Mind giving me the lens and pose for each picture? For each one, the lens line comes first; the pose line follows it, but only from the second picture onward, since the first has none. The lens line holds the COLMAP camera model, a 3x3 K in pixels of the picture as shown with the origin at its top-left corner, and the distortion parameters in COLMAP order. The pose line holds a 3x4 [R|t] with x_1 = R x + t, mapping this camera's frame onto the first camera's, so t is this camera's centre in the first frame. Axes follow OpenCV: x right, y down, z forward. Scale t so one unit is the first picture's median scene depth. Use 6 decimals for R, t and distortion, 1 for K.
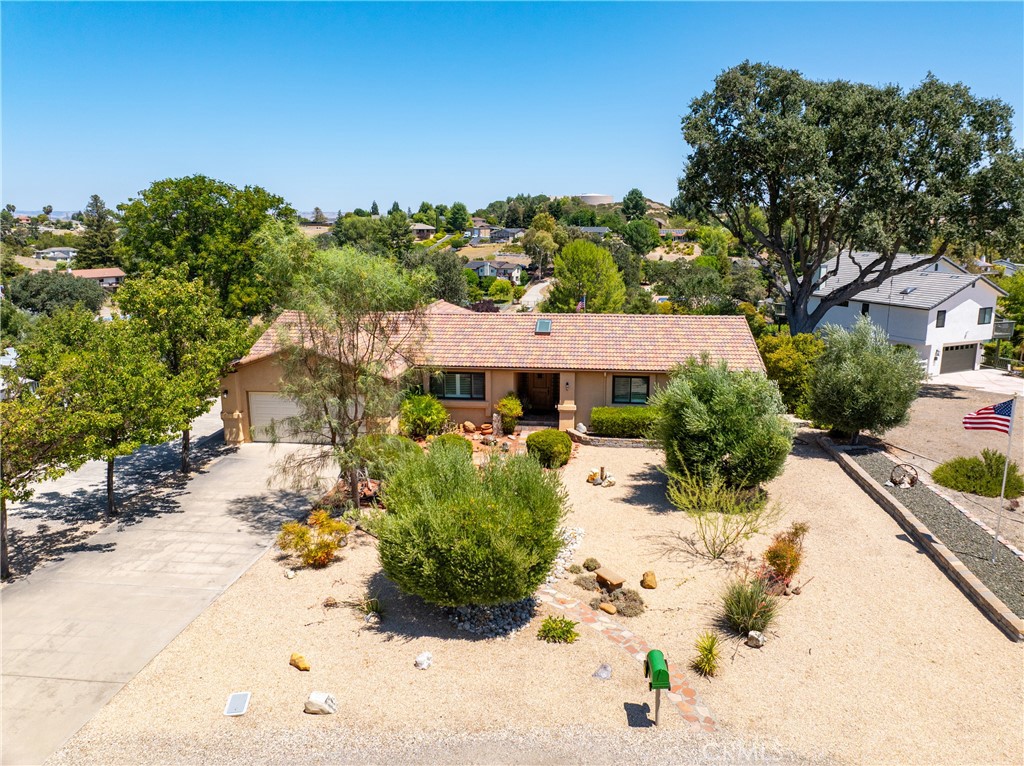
lens RADIAL K [[715.4, 0, 512.0], [0, 715.4, 383.0], [0, 0, 1]] dist [-0.041630, 0.005001]
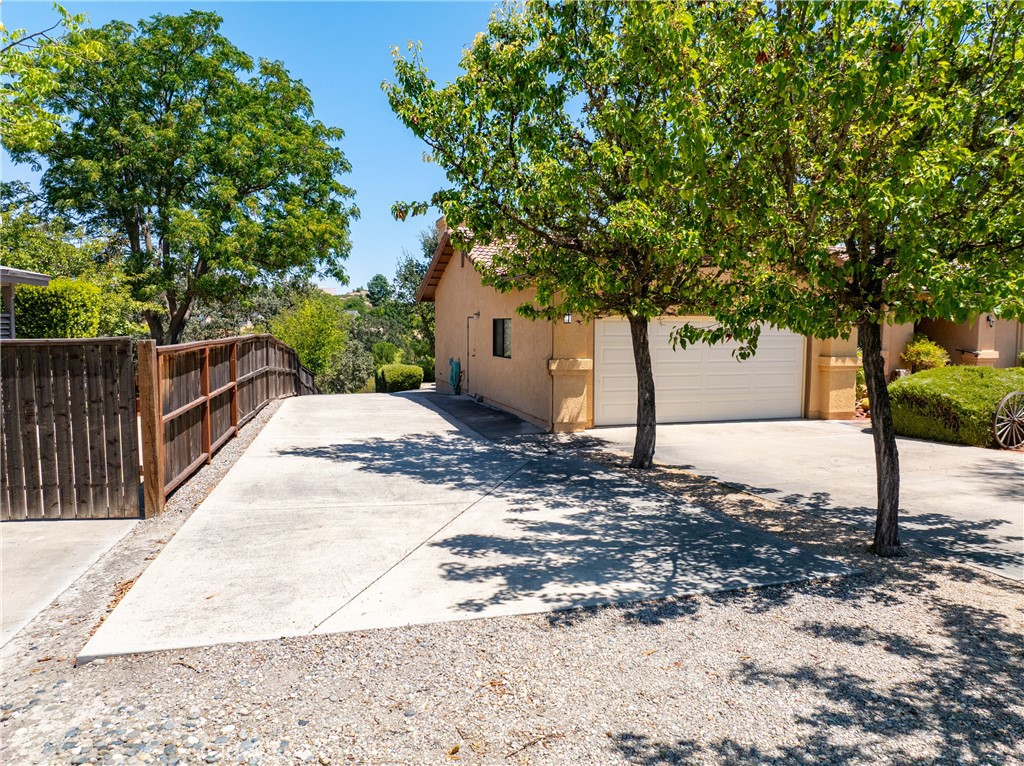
lens RADIAL K [[715.4, 0, 512.0], [0, 715.4, 383.0], [0, 0, 1]] dist [-0.041630, 0.005001]
pose [[0.922370, -0.027391, 0.385335, -0.579303], [0.078196, 0.990073, -0.116797, 0.102209], [-0.378311, 0.137862, 0.915355, 0.574685]]
